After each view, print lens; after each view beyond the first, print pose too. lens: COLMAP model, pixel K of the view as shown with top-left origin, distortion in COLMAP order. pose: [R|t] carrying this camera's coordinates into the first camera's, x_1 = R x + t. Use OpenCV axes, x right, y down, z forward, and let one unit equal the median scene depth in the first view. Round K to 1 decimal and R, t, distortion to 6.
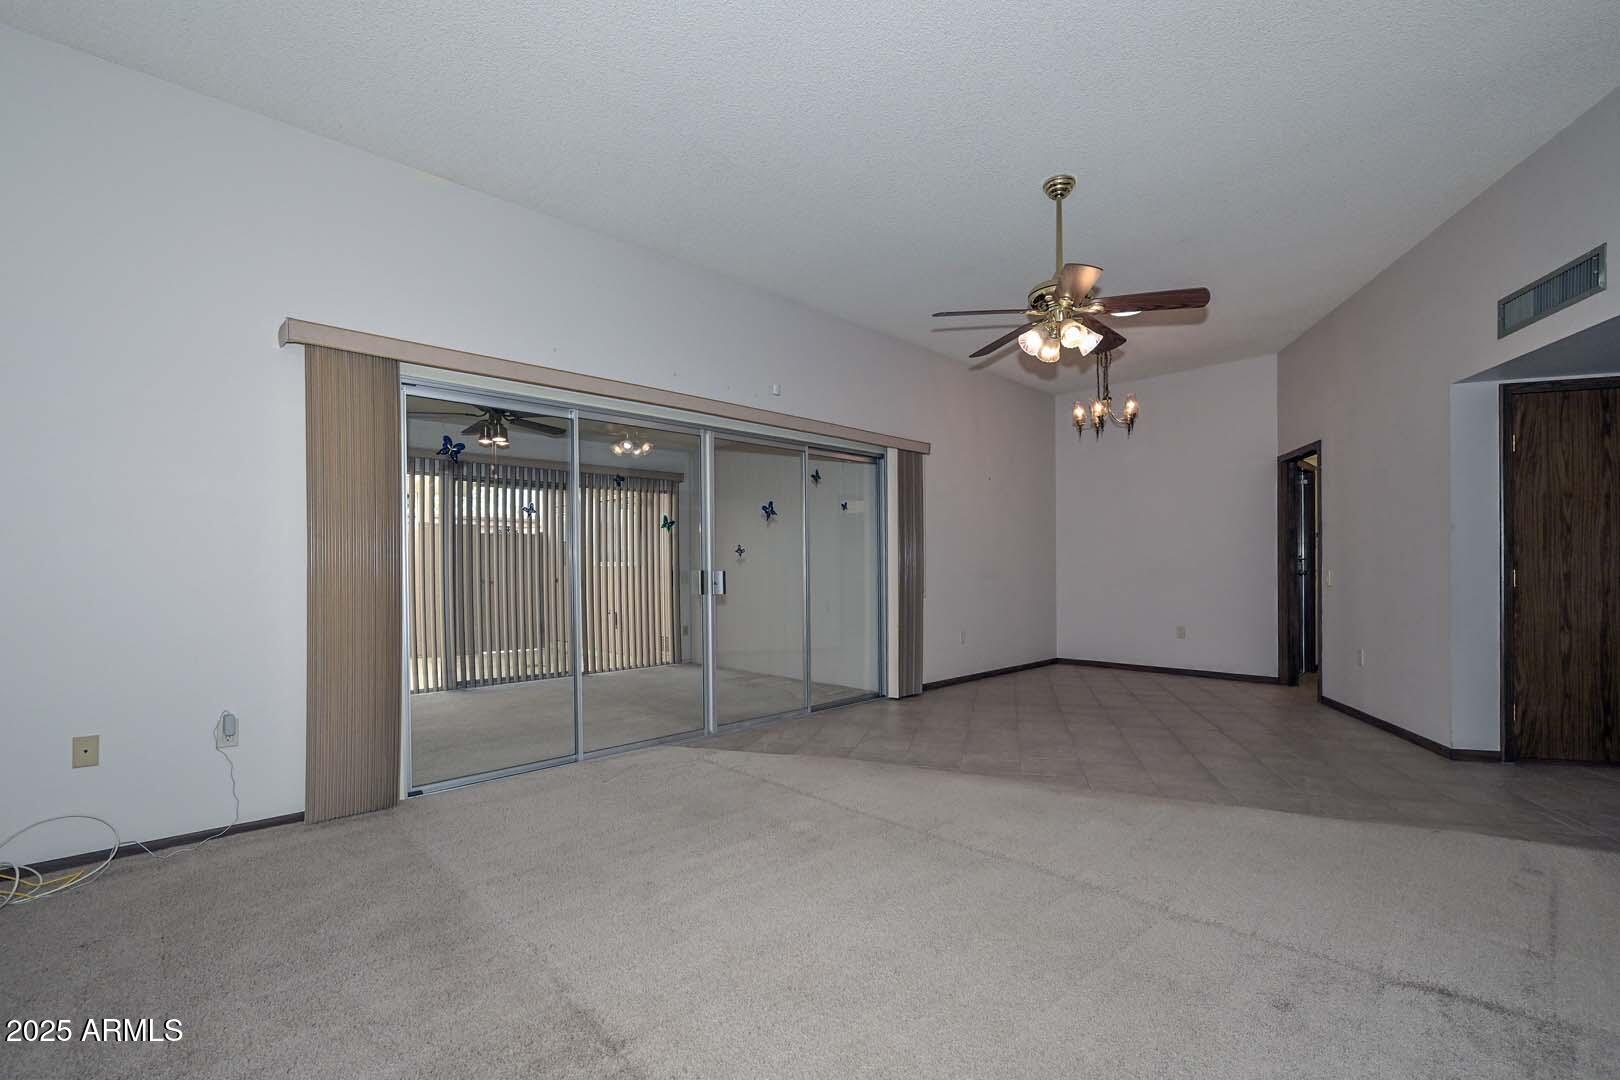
lens RADIAL K [[676.0, 0, 809.3], [0, 676.0, 587.9], [0, 0, 1]] dist [0.001248, 0.000015]
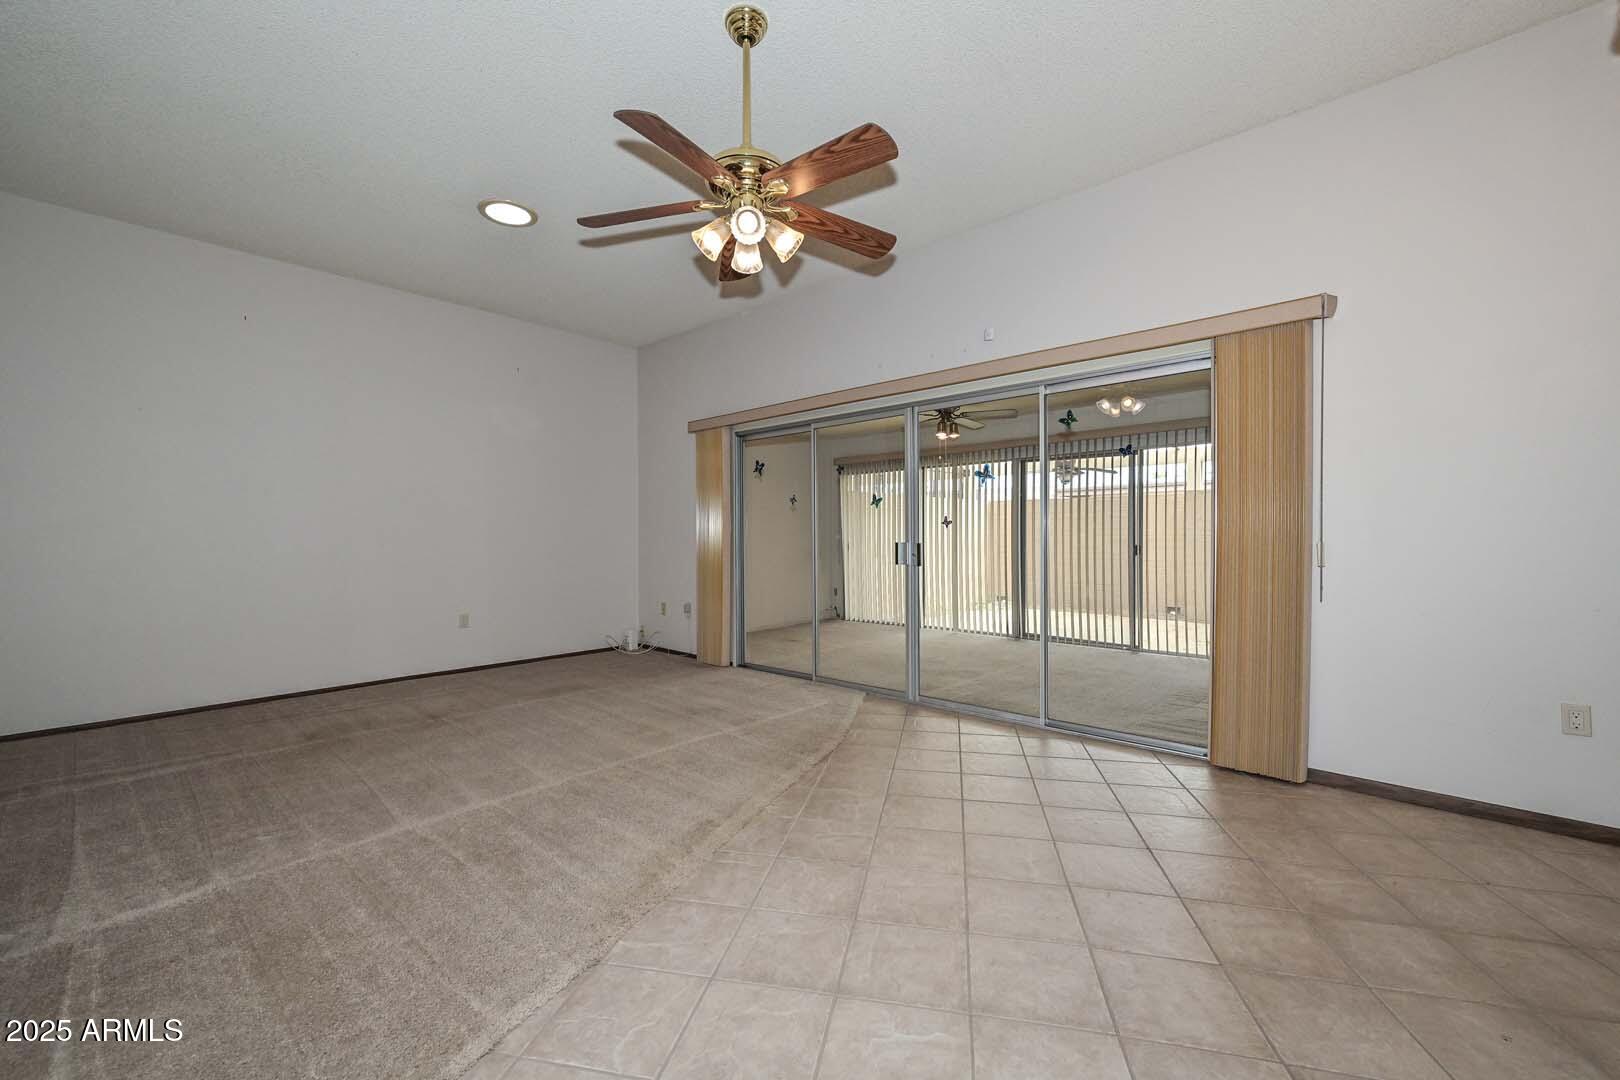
lens RADIAL K [[660.5, 0, 816.3], [0, 660.5, 544.8], [0, 0, 1]] dist [0.002401, 0.000026]
pose [[0.082590, 0.019469, -0.996393, 0.737591], [-0.025999, 0.999511, 0.017375, -0.030860], [0.996244, 0.024470, 0.083056, 0.669973]]
